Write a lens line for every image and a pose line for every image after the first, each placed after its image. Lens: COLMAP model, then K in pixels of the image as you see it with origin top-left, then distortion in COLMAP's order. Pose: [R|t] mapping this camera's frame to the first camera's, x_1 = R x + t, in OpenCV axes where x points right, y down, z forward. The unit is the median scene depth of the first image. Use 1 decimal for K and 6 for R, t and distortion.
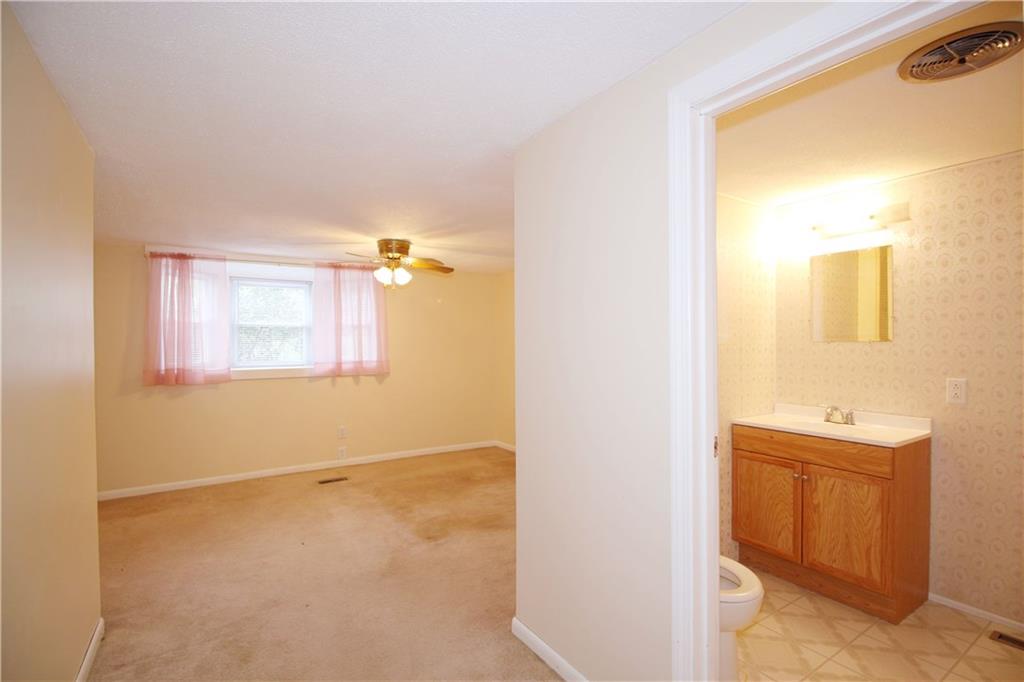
lens RADIAL K [[473.6, 0, 510.9], [0, 473.6, 341.6], [0, 0, 1]] dist [-0.010148, -0.007032]
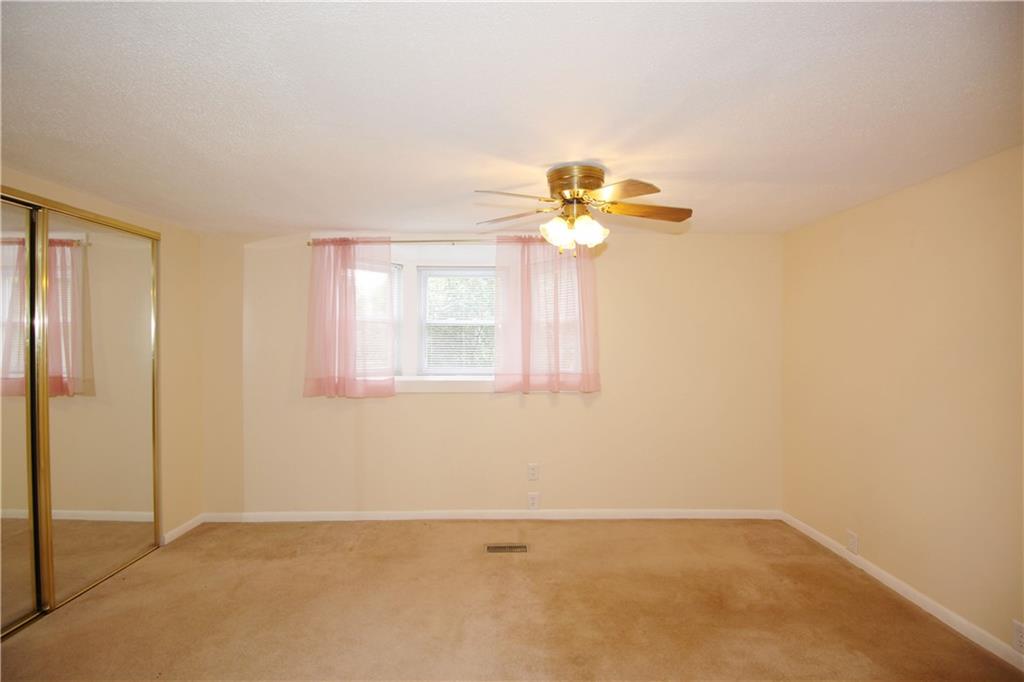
lens RADIAL K [[473.6, 0, 504.5], [0, 473.6, 339.7], [0, 0, 1]] dist [-0.010148, -0.007032]
pose [[0.848478, 0.001117, -0.529230, -0.019144], [-0.003251, 0.999990, -0.003102, -0.006913], [0.529221, 0.004352, 0.848473, 0.470363]]
